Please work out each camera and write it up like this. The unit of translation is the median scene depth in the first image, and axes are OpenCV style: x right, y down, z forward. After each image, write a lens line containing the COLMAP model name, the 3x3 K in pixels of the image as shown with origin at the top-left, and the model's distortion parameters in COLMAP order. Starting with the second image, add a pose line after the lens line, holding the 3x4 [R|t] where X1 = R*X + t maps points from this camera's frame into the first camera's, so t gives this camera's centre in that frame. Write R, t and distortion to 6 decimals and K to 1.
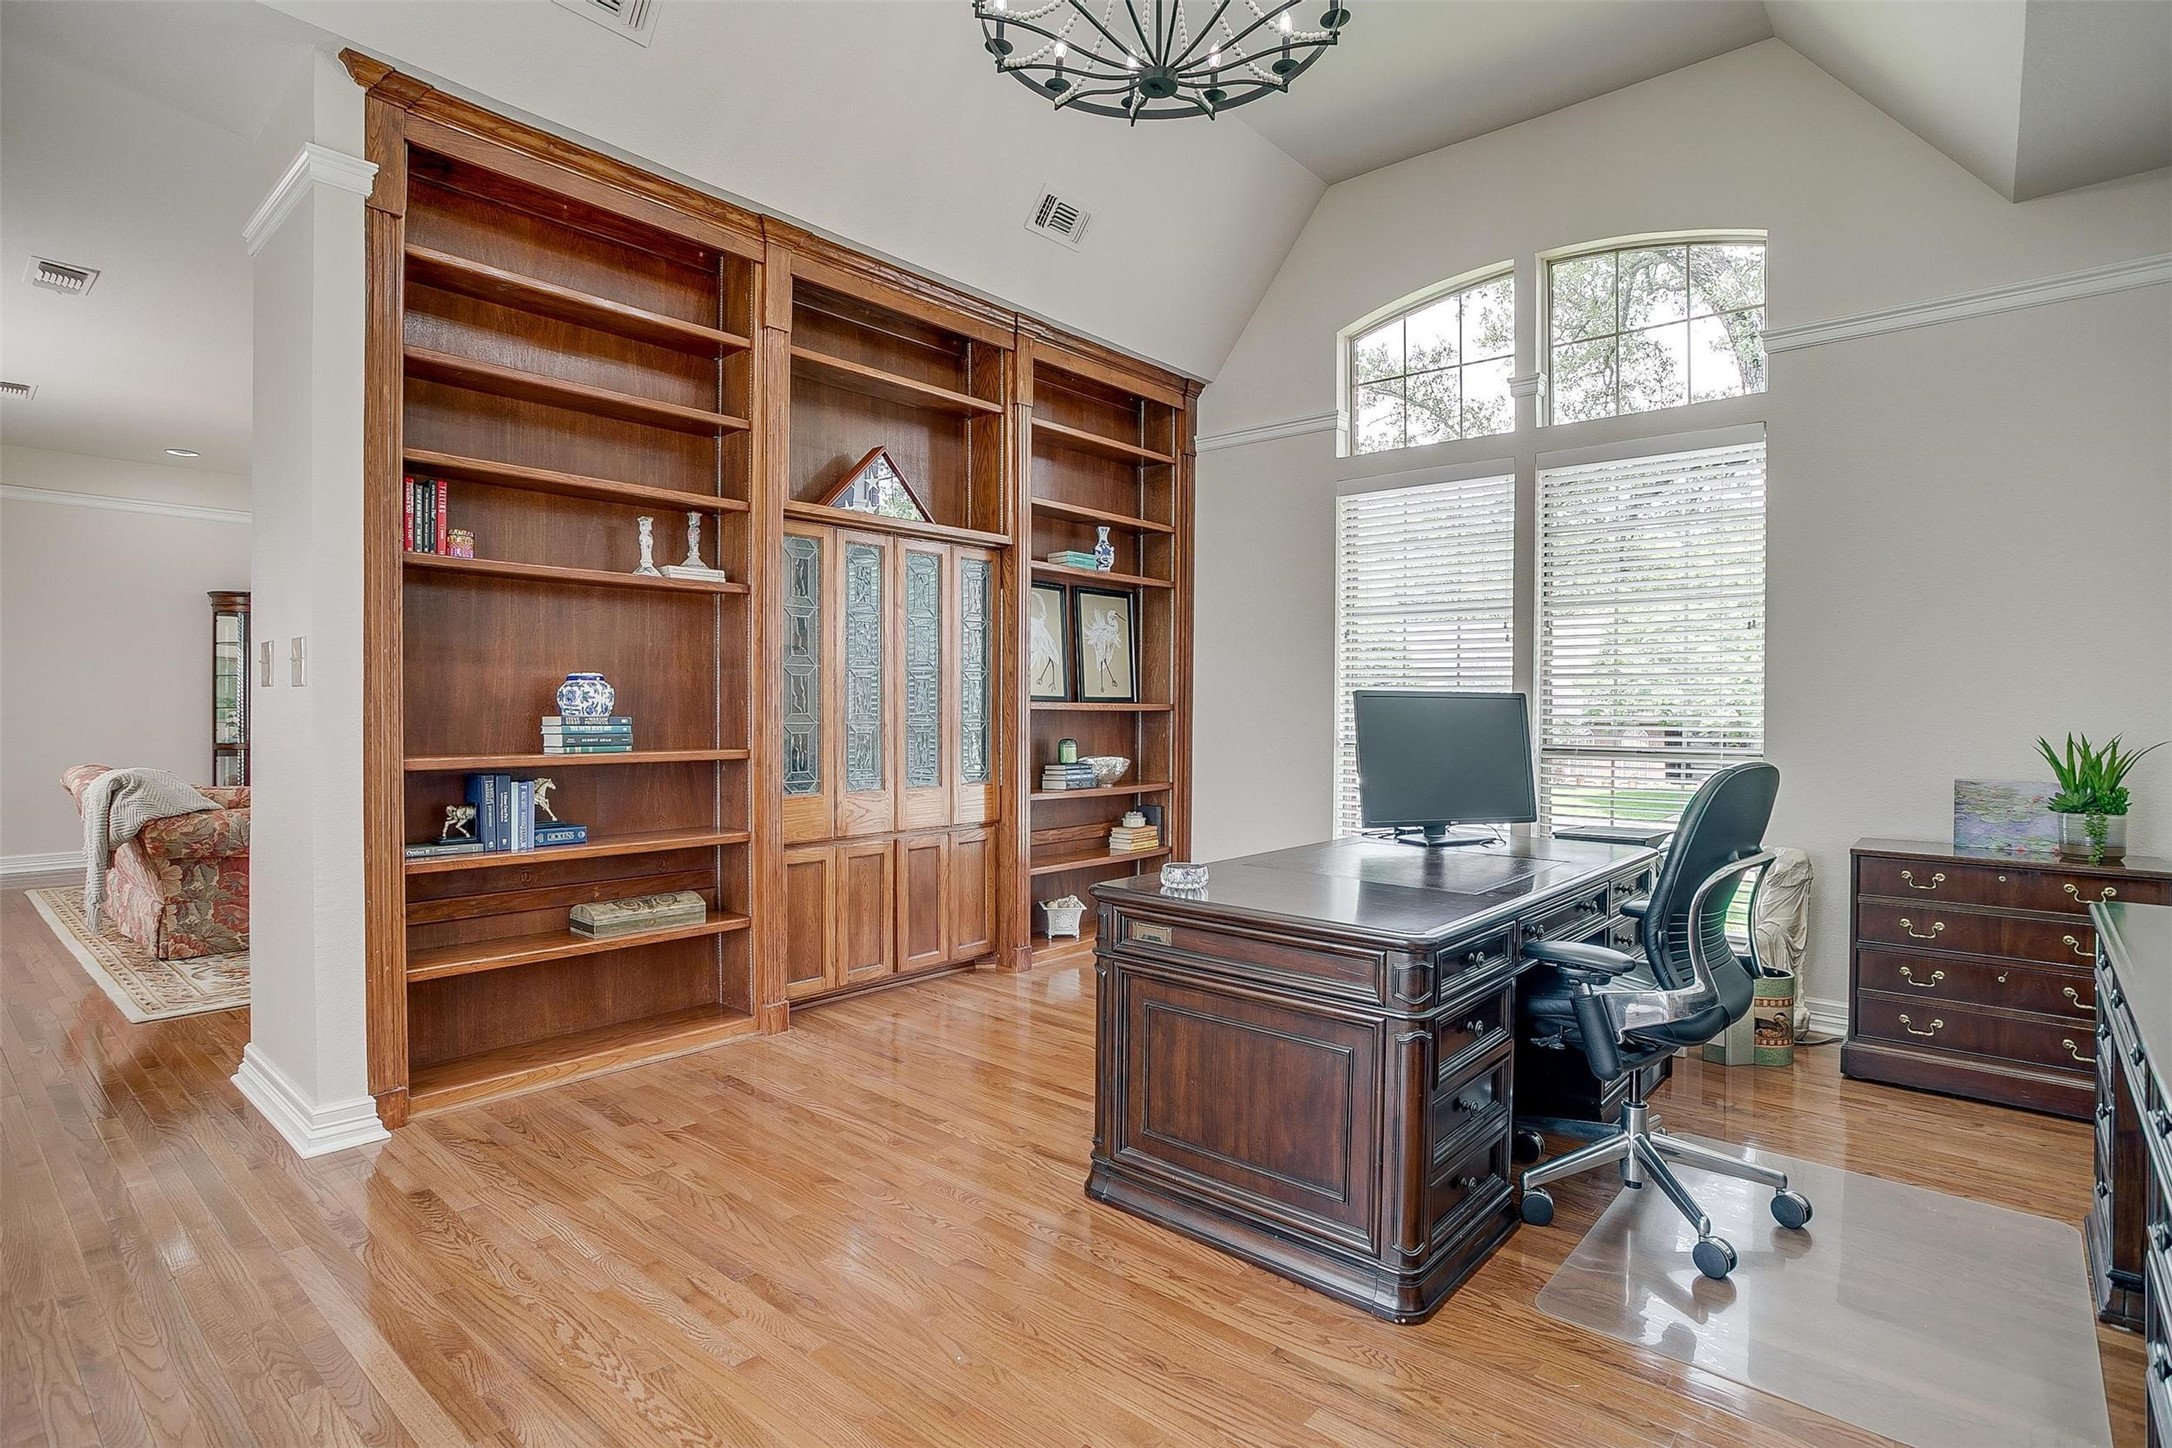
lens RADIAL K [[1083.9, 0, 1093.4], [0, 1083.9, 713.1], [0, 0, 1]] dist [-0.036626, 0.000691]
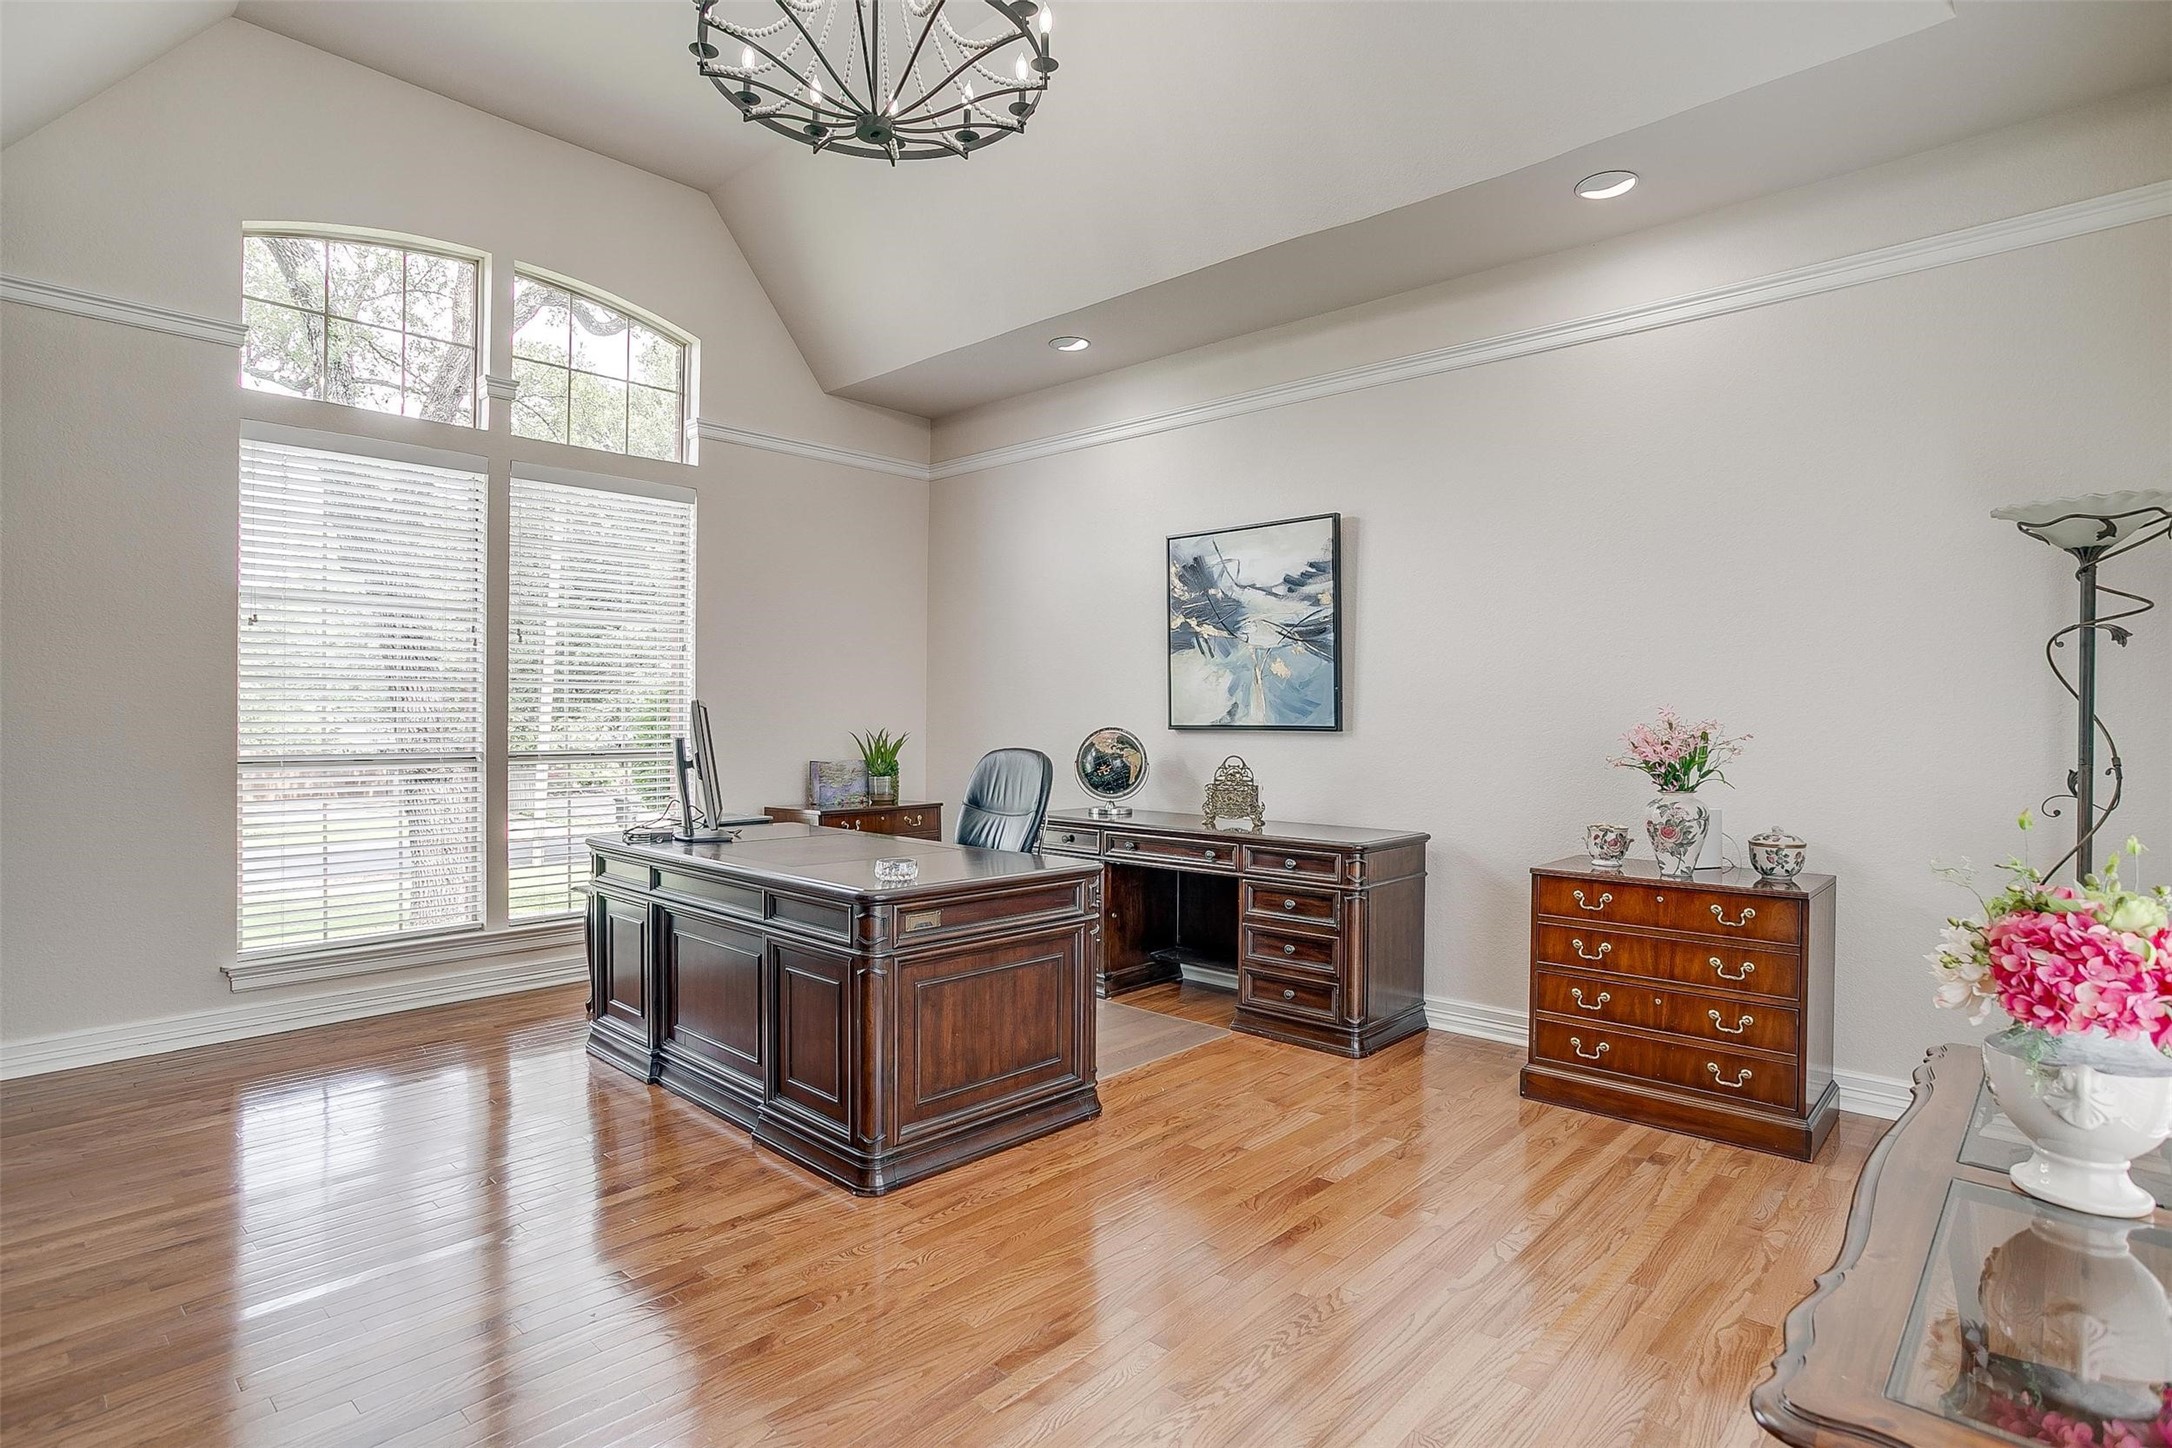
lens RADIAL K [[1083.9, 0, 1095.5], [0, 1083.9, 723.6], [0, 0, 1]] dist [-0.036626, 0.000691]
pose [[0.045791, -0.013588, 0.998859, -0.740738], [0.006942, 0.999888, 0.013283, -0.009444], [-0.998927, 0.006326, 0.045880, 0.544872]]
